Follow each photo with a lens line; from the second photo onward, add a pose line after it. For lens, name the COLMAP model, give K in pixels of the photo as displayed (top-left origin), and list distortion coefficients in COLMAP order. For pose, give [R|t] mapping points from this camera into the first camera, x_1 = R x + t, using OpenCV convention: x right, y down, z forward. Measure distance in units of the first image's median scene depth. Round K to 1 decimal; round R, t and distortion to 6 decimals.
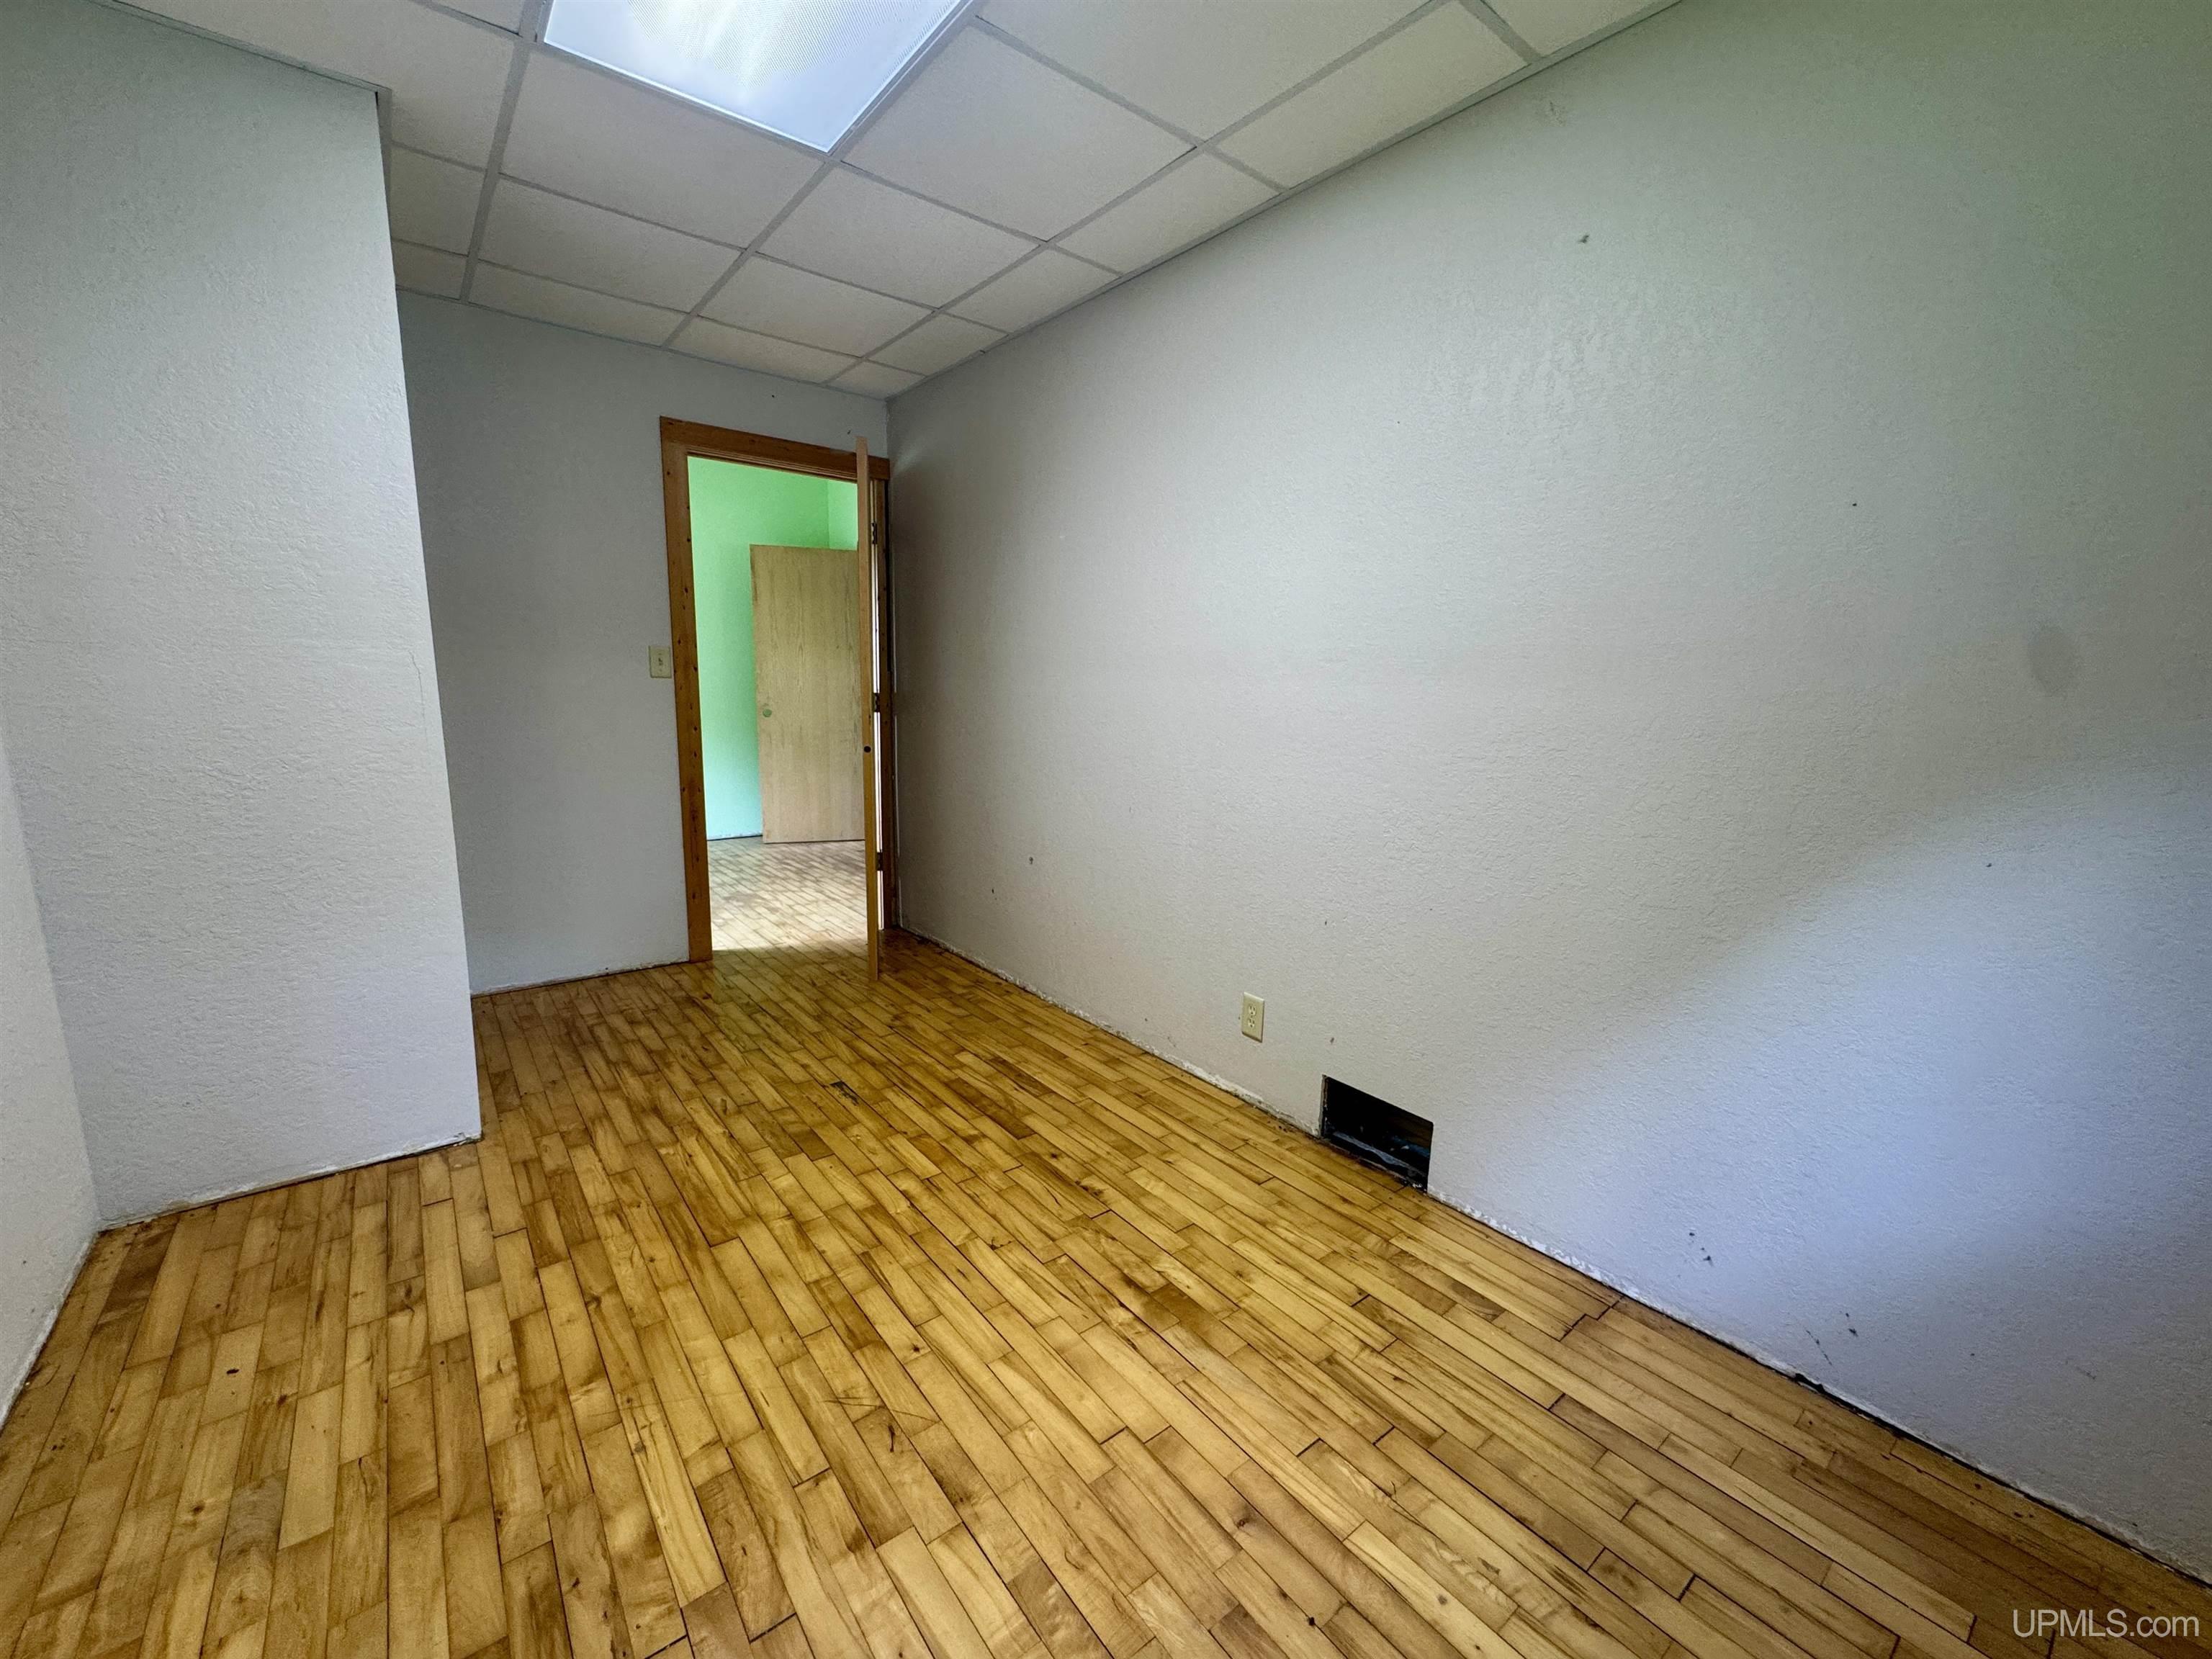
lens RADIAL K [[886.3, 0, 1106.2], [0, 886.3, 831.7], [0, 0, 1]] dist [-0.003440, 0.000734]
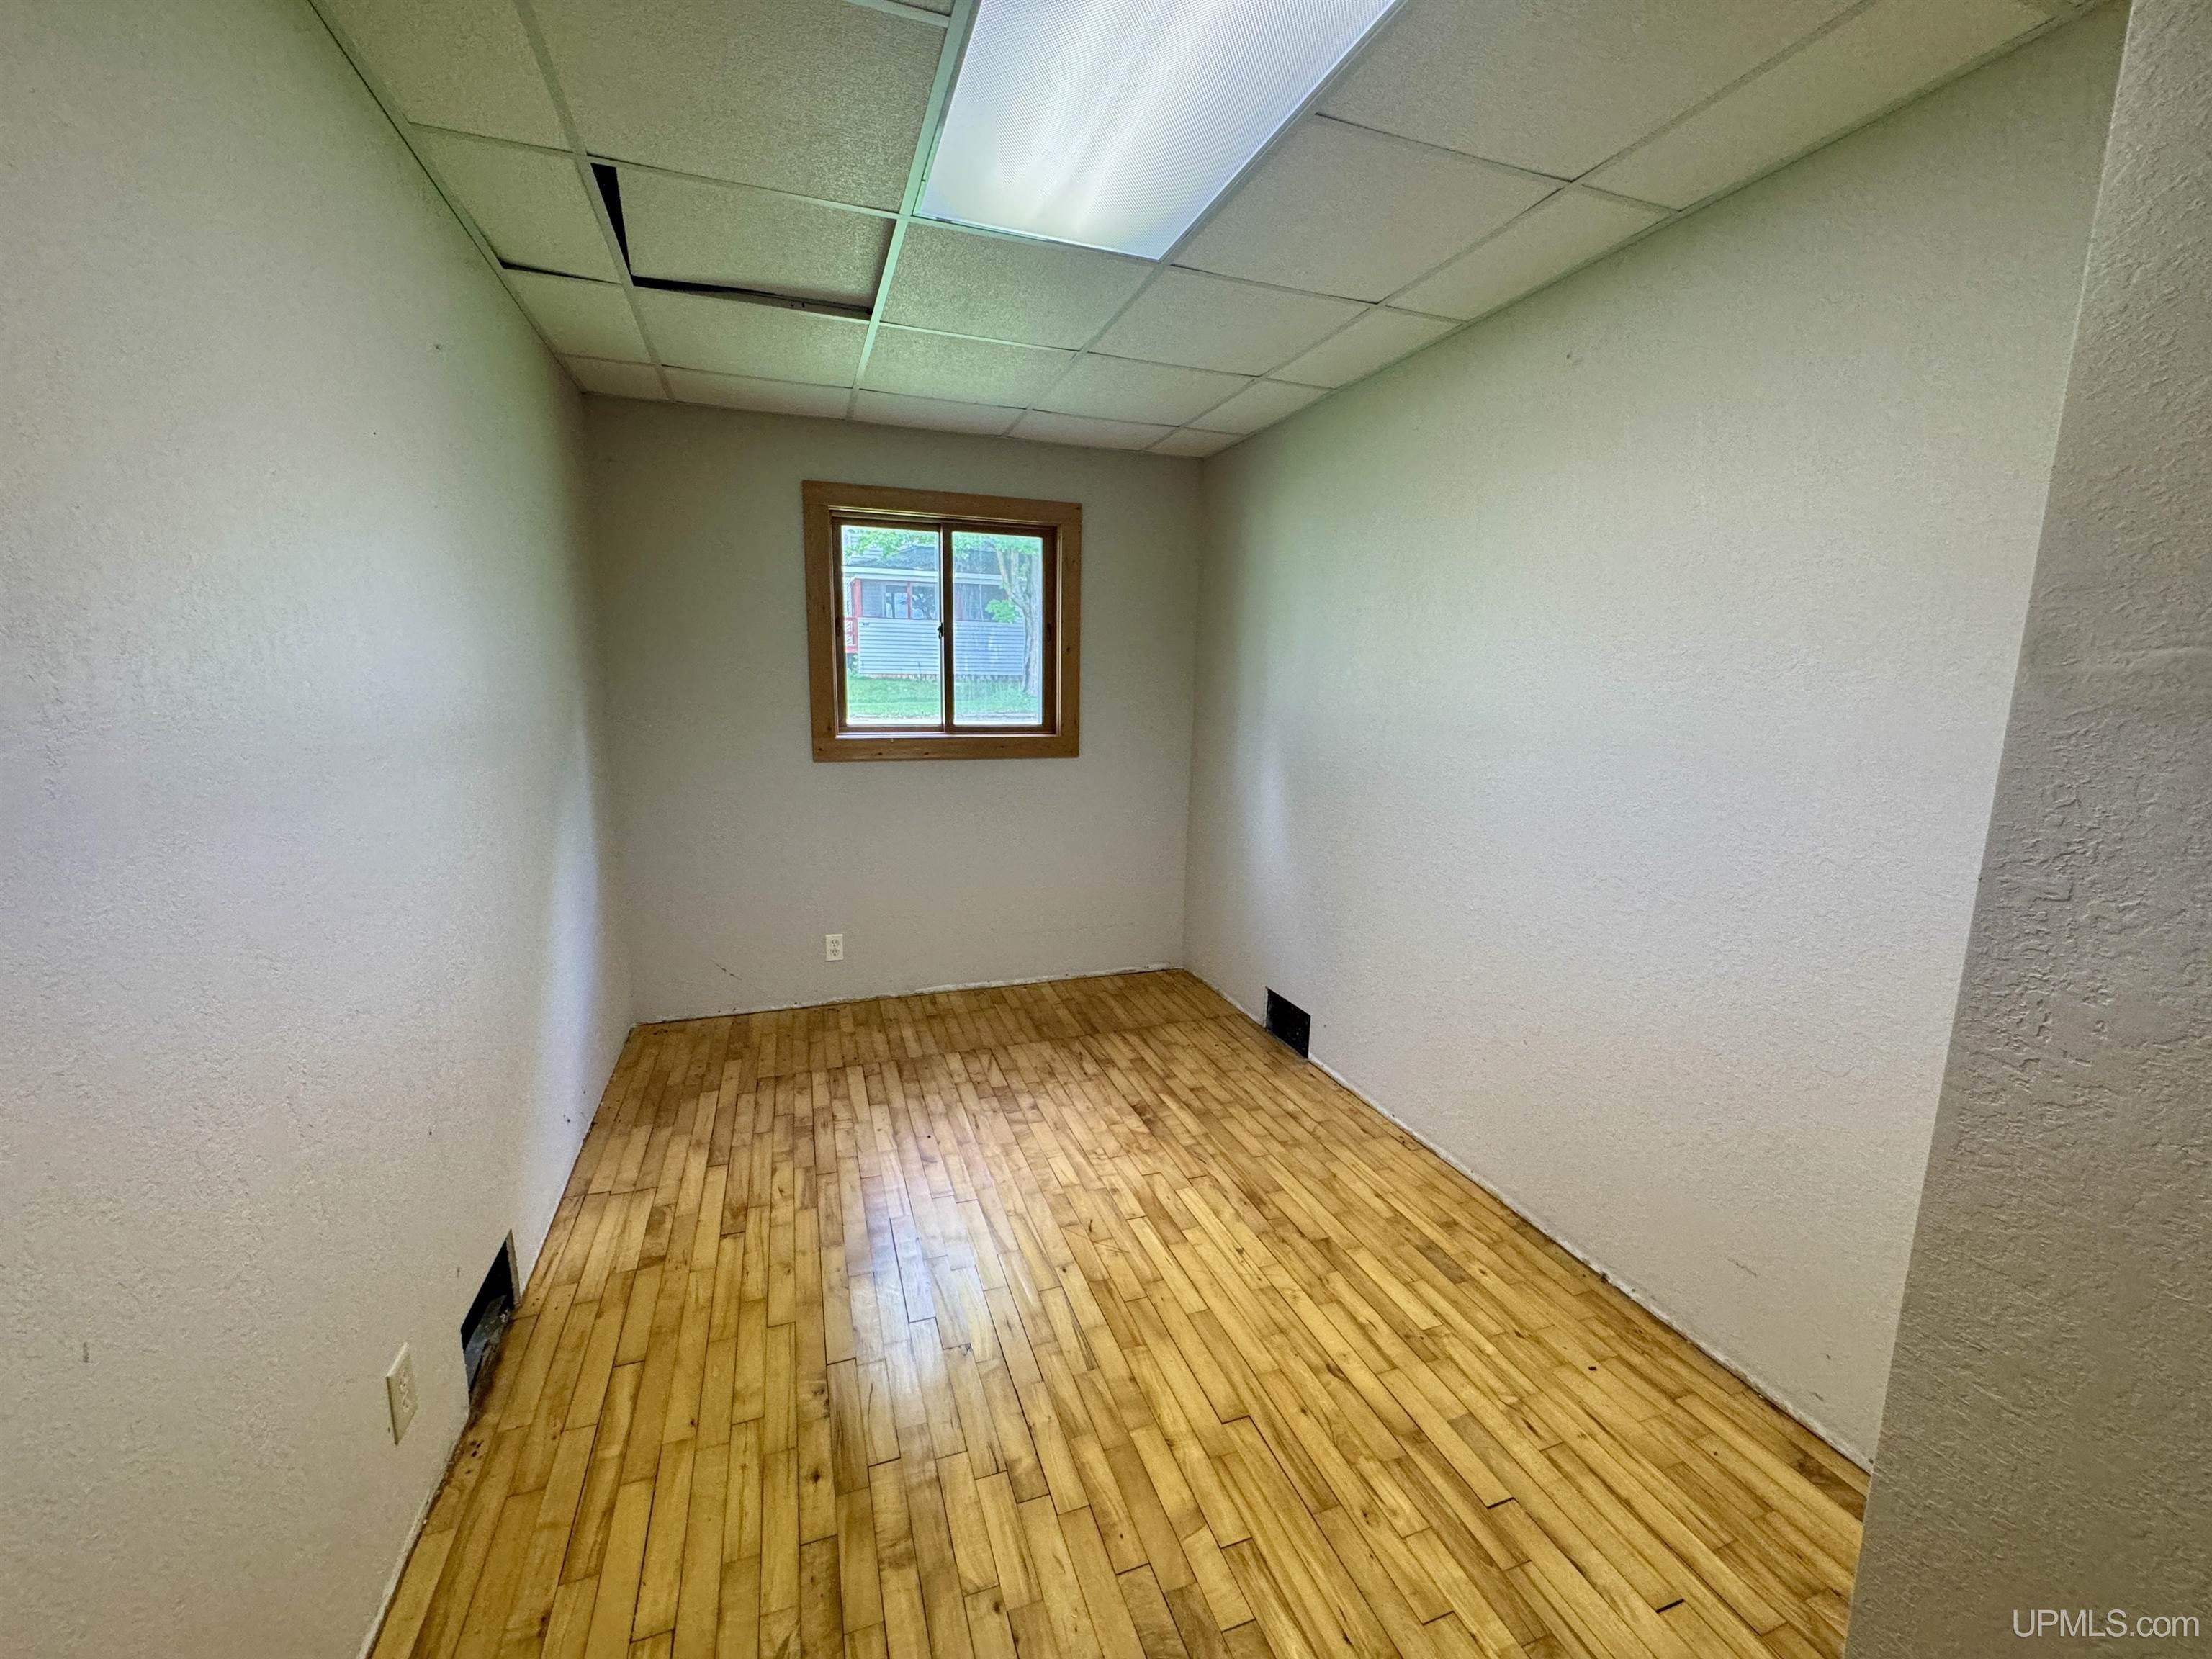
lens RADIAL K [[886.3, 0, 1106.1], [0, 886.3, 827.9], [0, 0, 1]] dist [-0.003440, 0.000734]
pose [[-0.945689, -0.089361, 0.312549, -0.623021], [0.019386, 0.944260, 0.328630, -0.476090], [-0.324494, 0.316841, -0.891244, 1.931267]]
